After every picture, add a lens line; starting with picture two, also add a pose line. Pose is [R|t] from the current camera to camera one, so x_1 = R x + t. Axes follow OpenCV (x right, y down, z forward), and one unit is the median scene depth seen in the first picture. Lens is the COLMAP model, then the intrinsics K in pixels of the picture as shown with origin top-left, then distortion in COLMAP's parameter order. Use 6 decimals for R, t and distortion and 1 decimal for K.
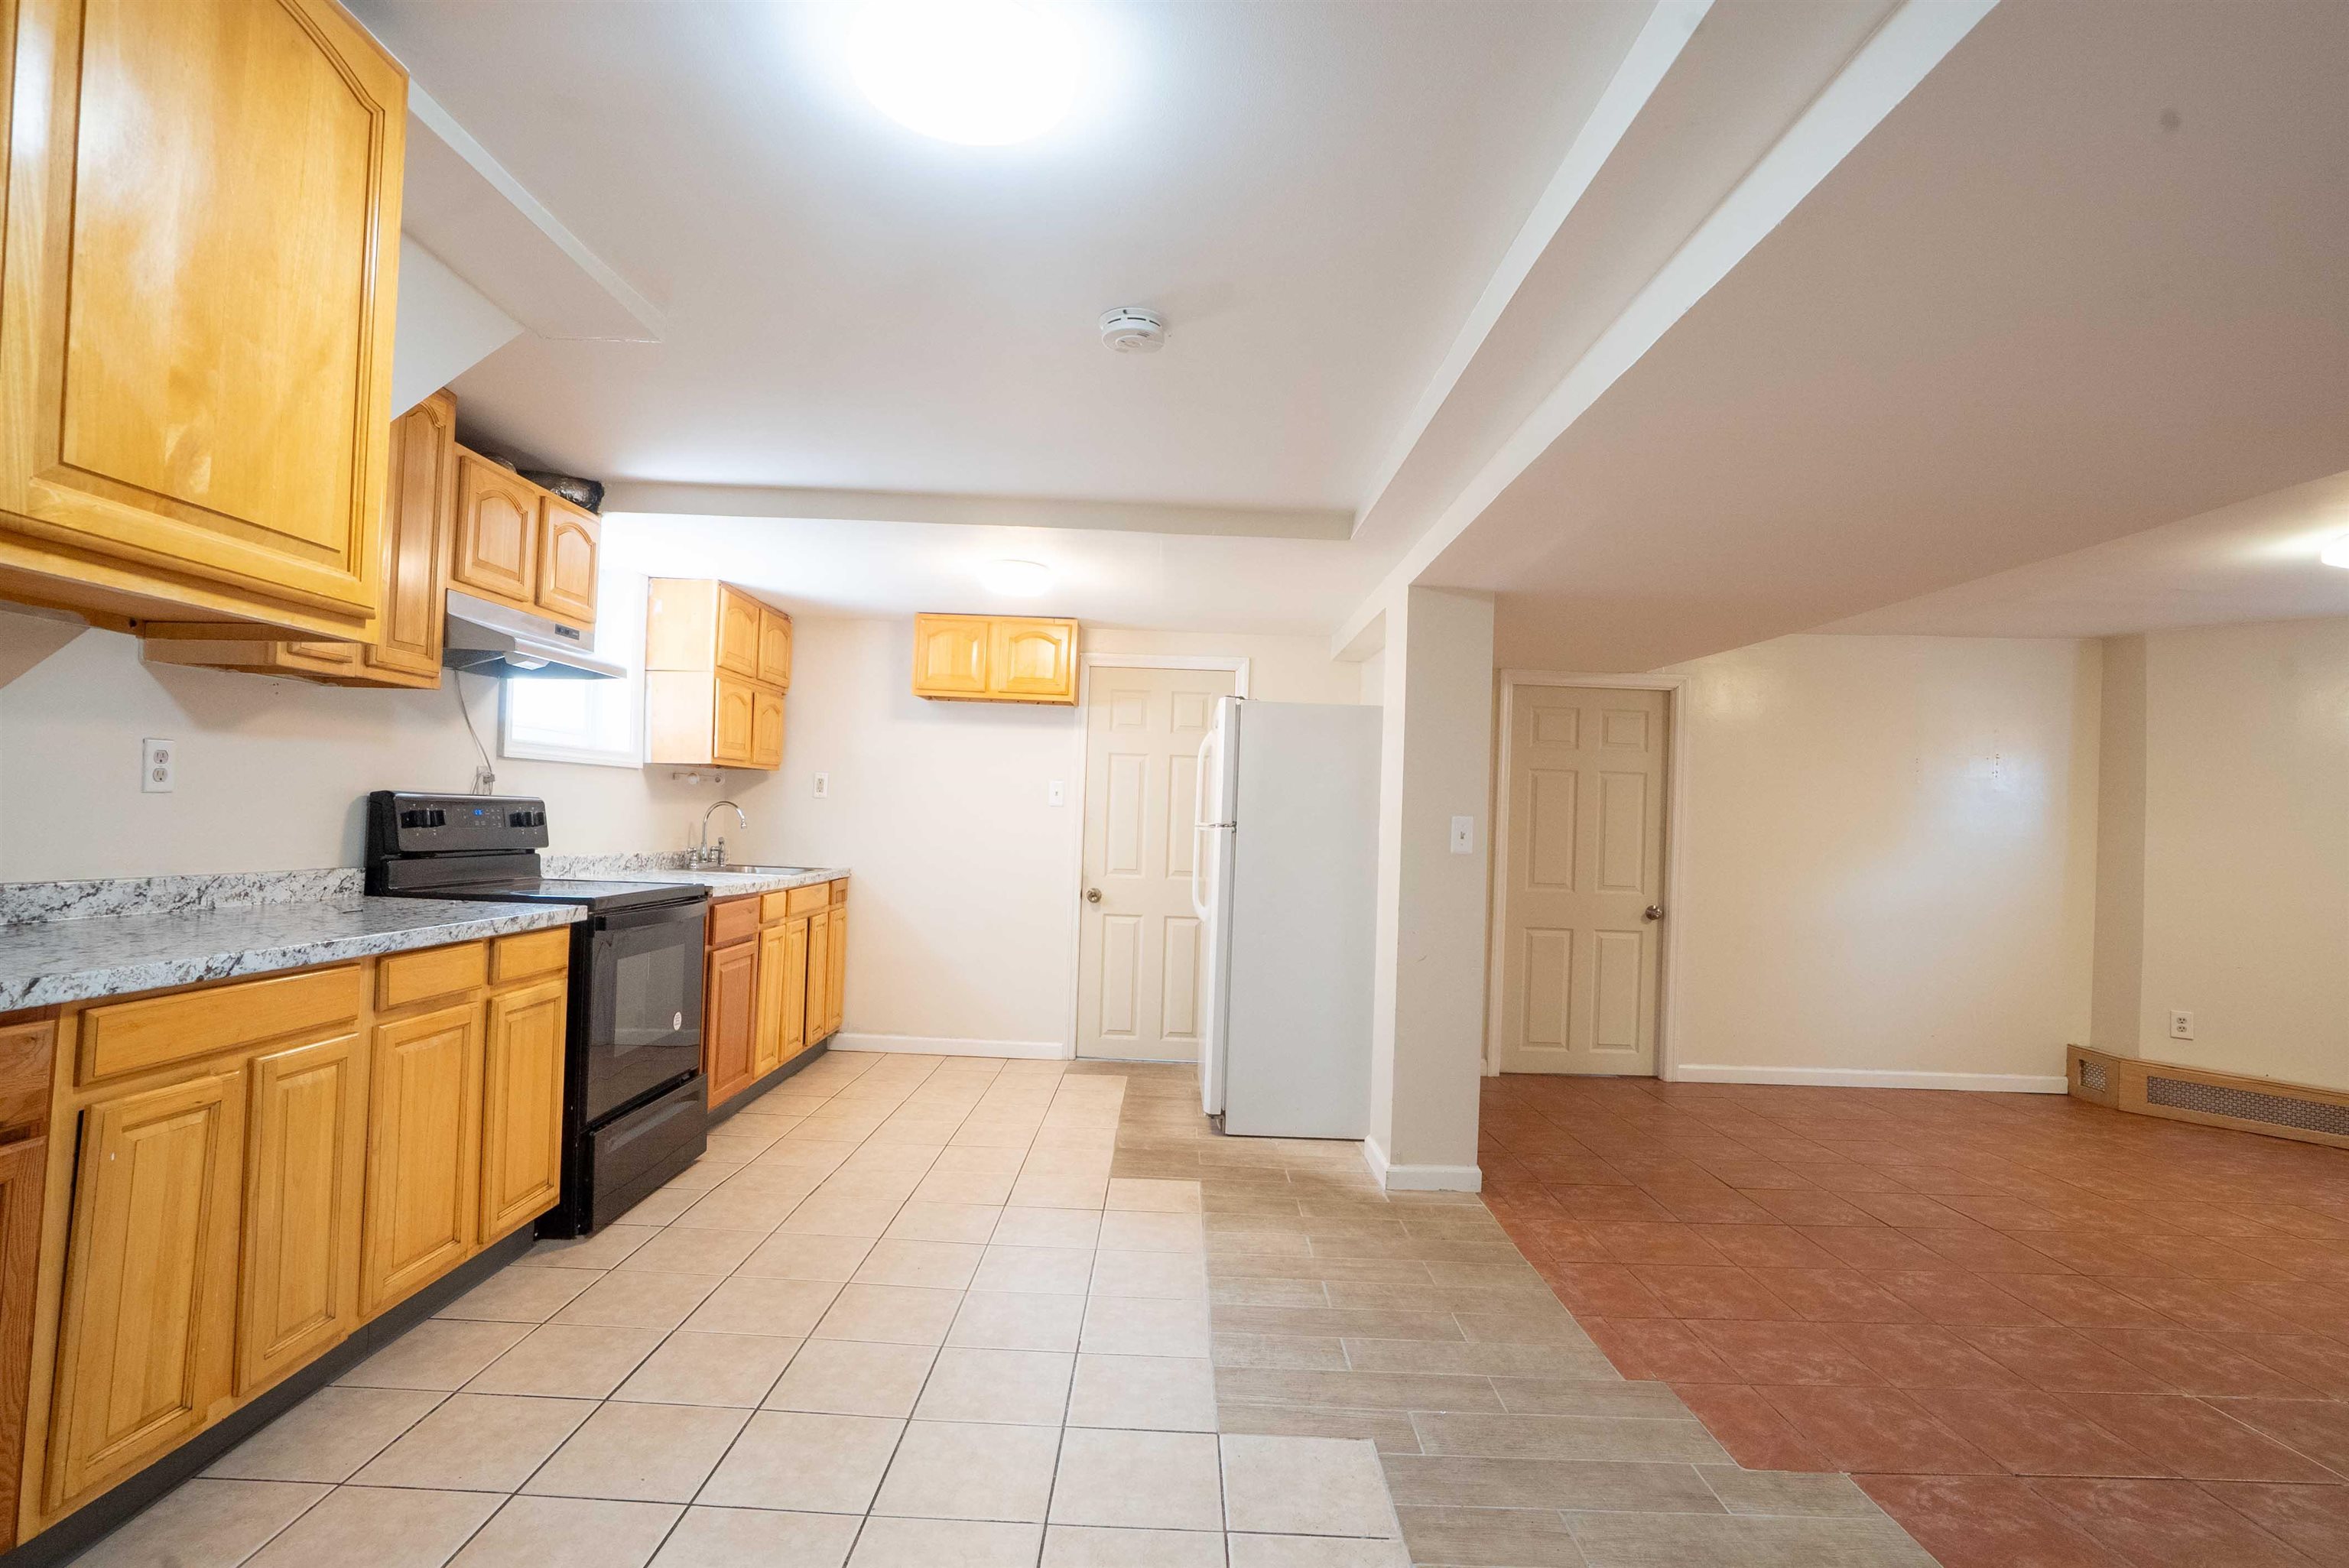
lens RADIAL K [[1095.8, 0, 1169.5], [0, 1095.8, 788.8], [0, 0, 1]] dist [-0.055081, 0.017230]
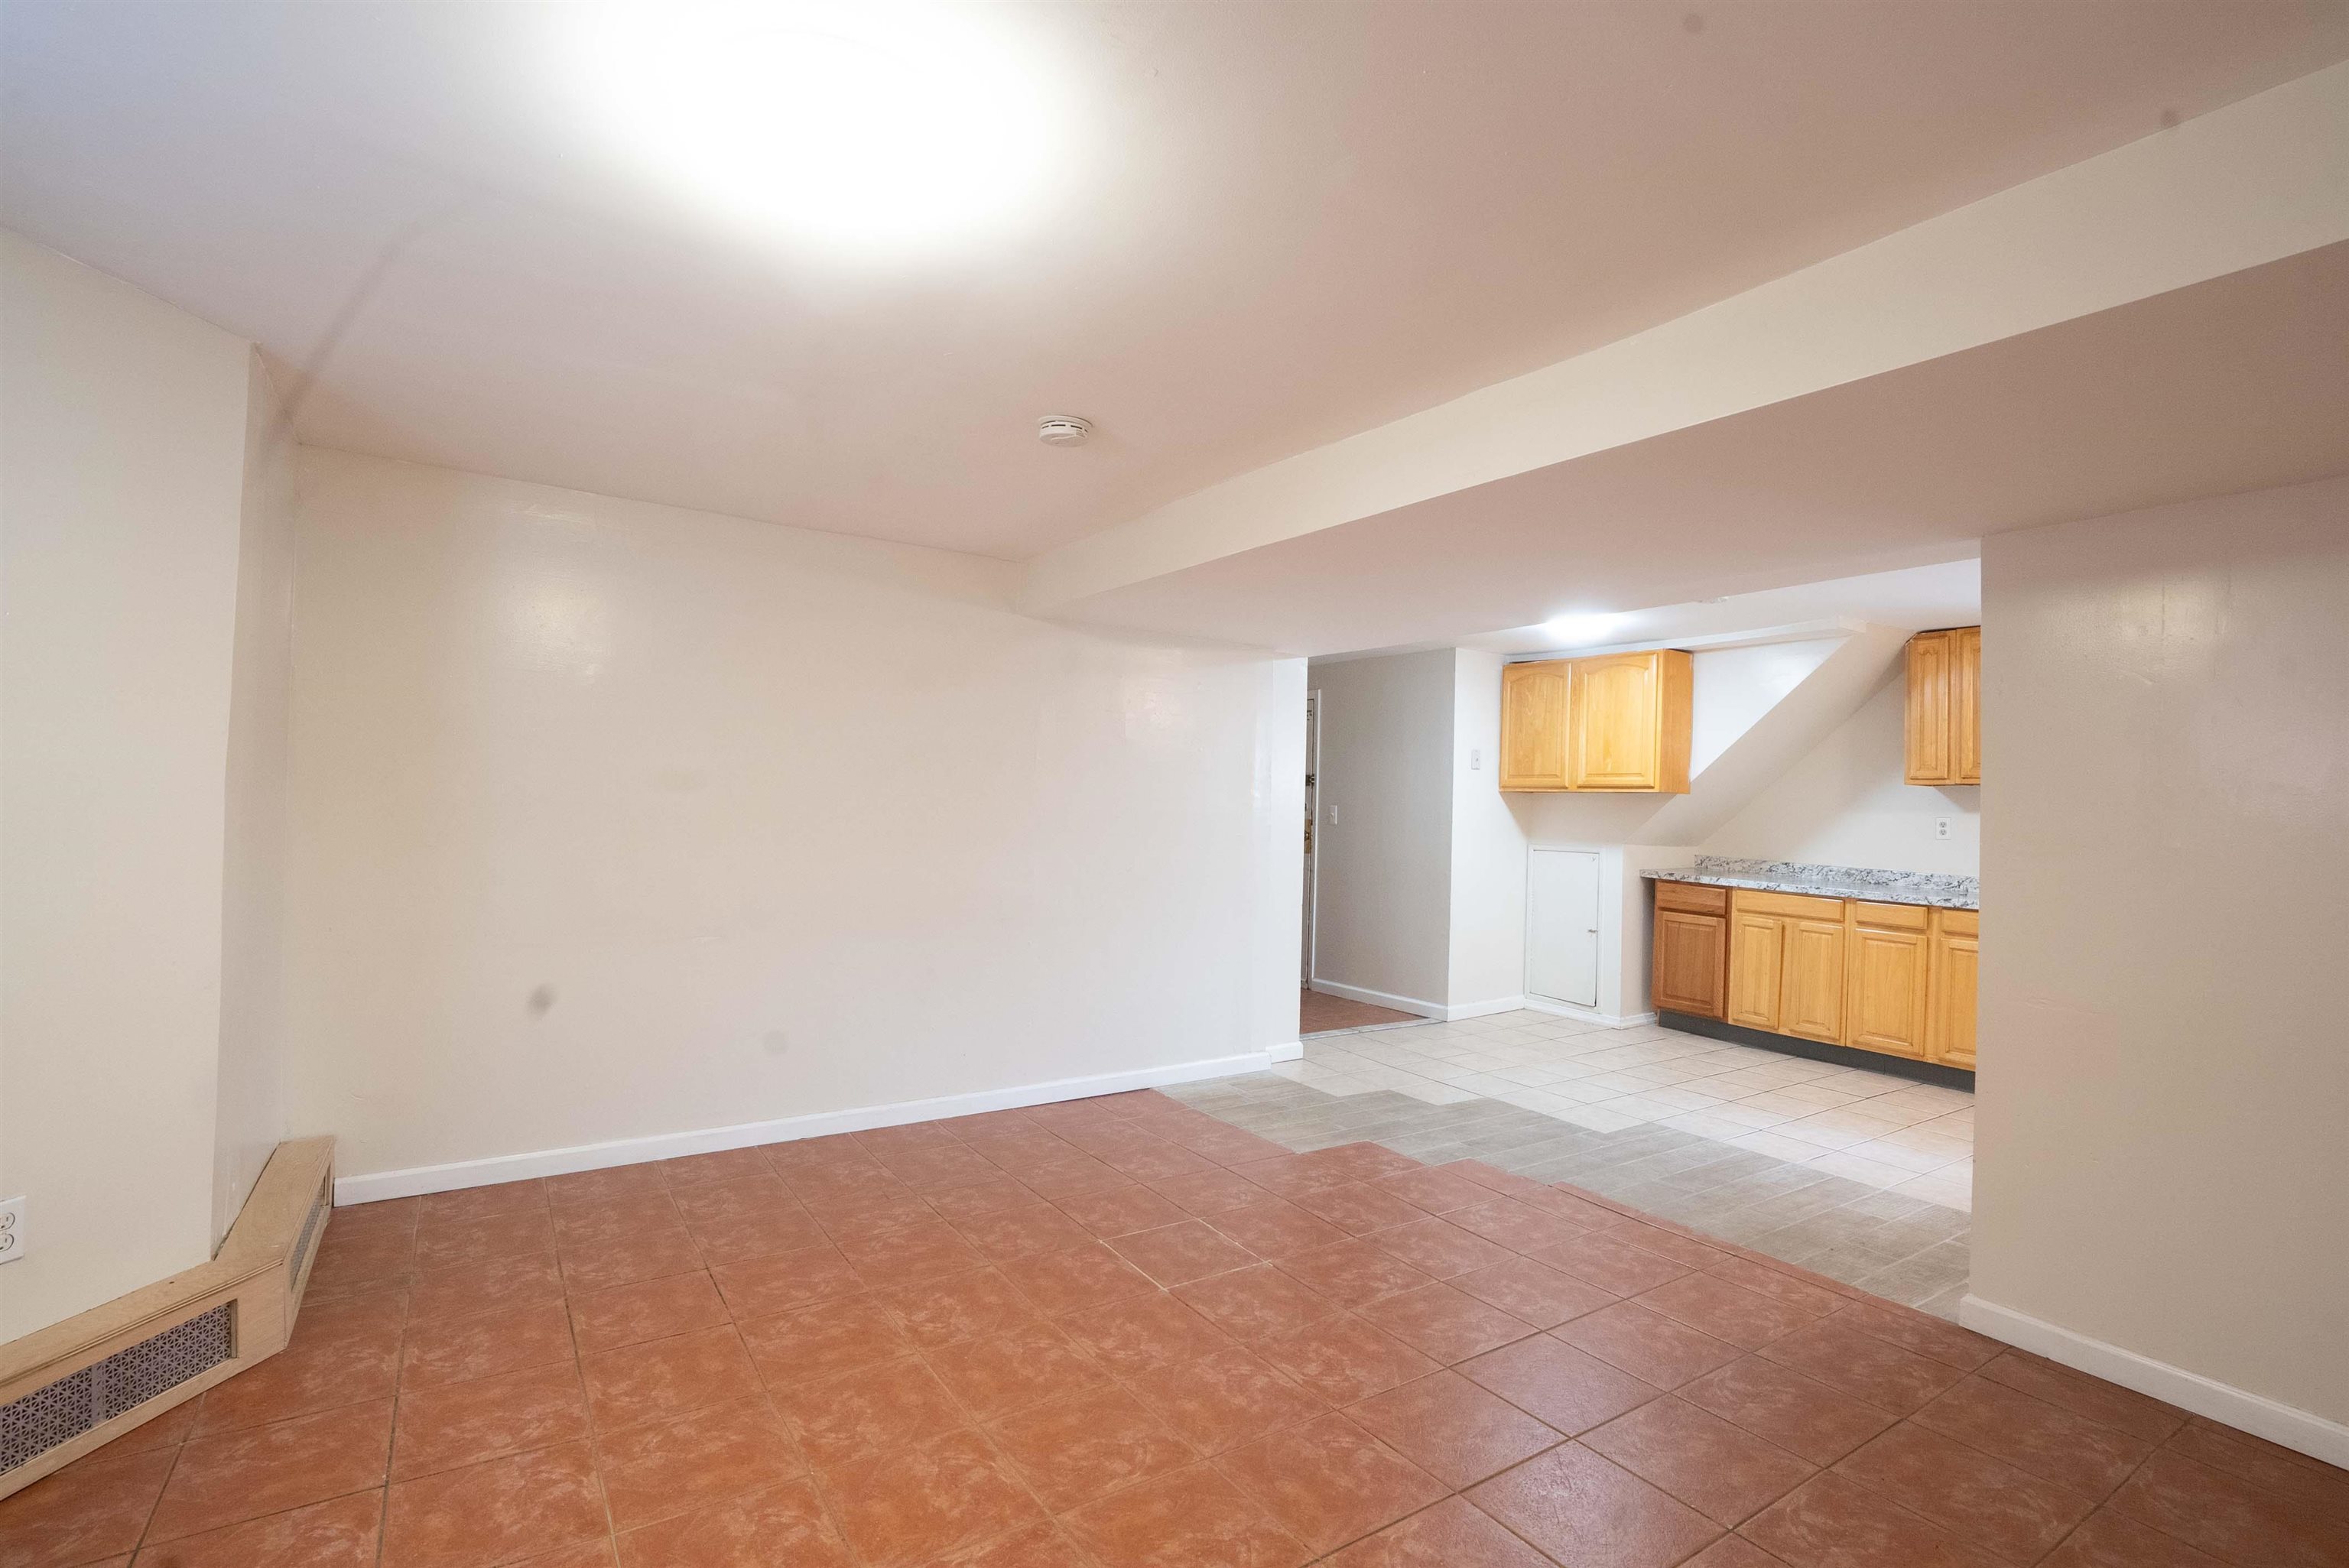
lens RADIAL K [[1095.8, 0, 1169.5], [0, 1095.8, 788.8], [0, 0, 1]] dist [-0.055081, 0.017230]
pose [[-0.839523, -0.062480, -0.539720, 1.535952], [-0.040884, 0.997814, -0.051917, 0.071881], [0.541784, -0.021519, -0.840242, 1.734296]]
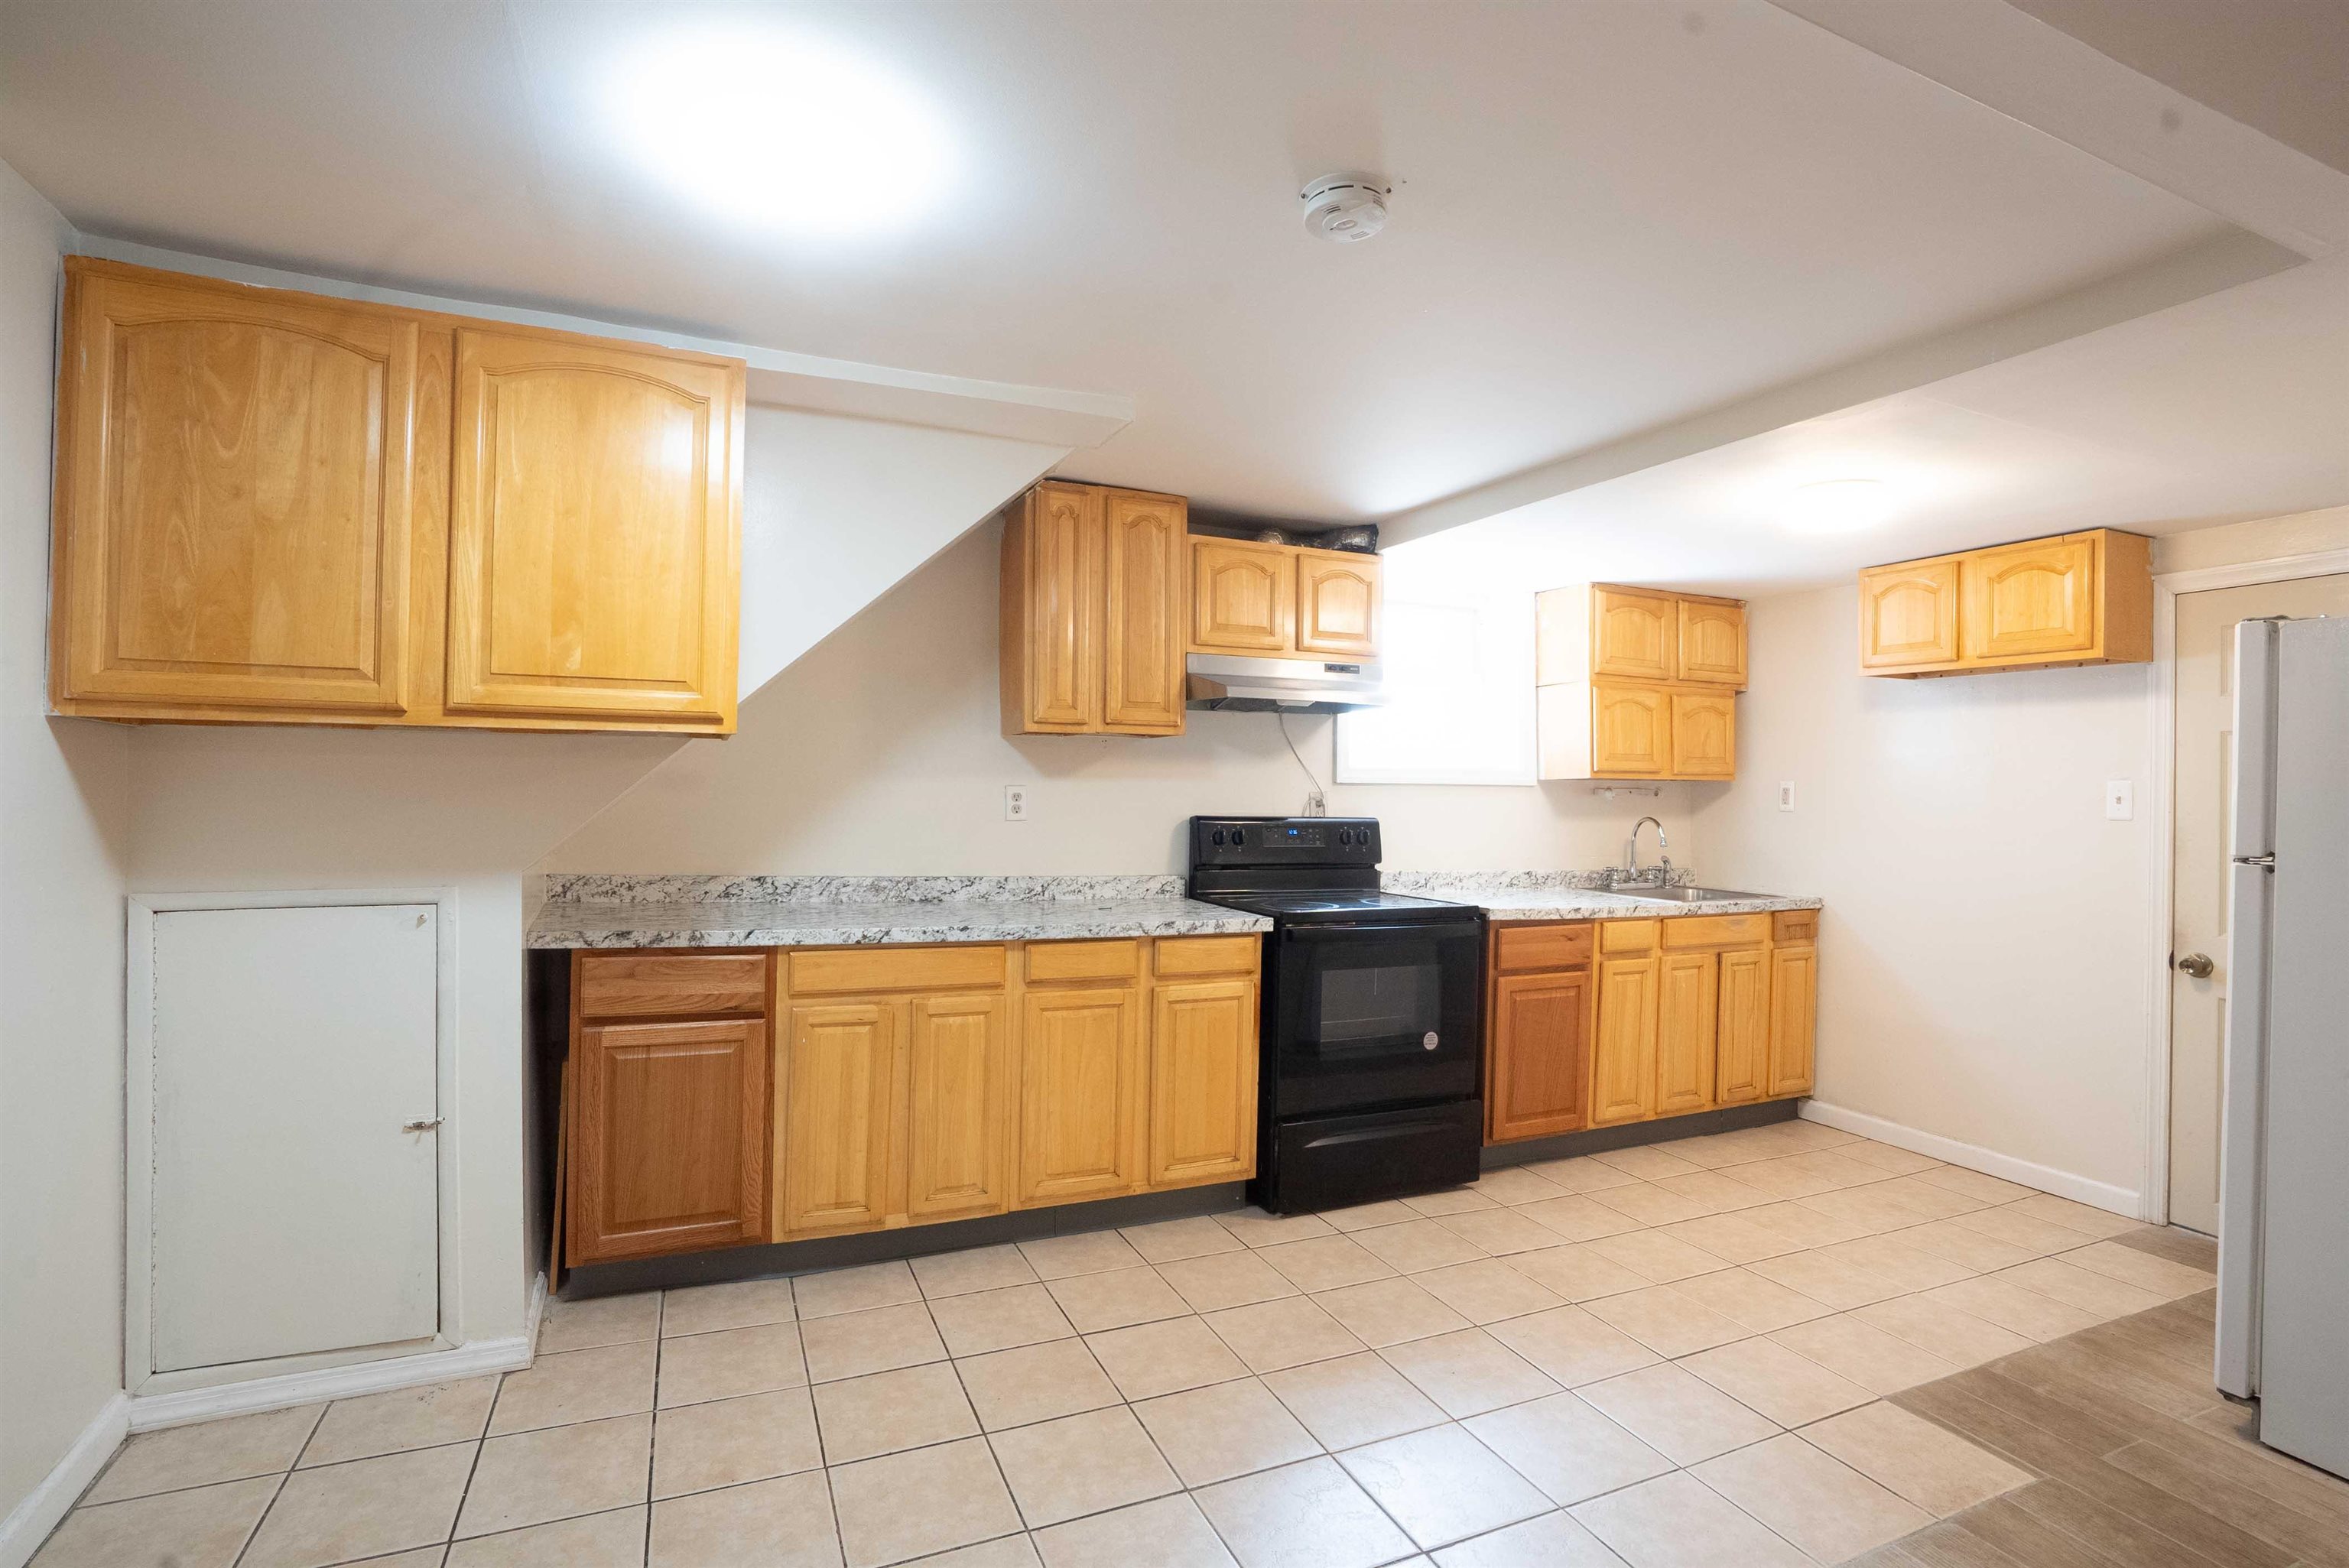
lens RADIAL K [[1095.8, 0, 1169.5], [0, 1095.8, 788.8], [0, 0, 1]] dist [-0.055081, 0.017230]
pose [[0.401813, -0.026841, -0.915328, 0.475584], [0.021730, 0.999568, -0.019772, -0.005302], [0.915464, -0.011945, 0.402223, 0.468842]]
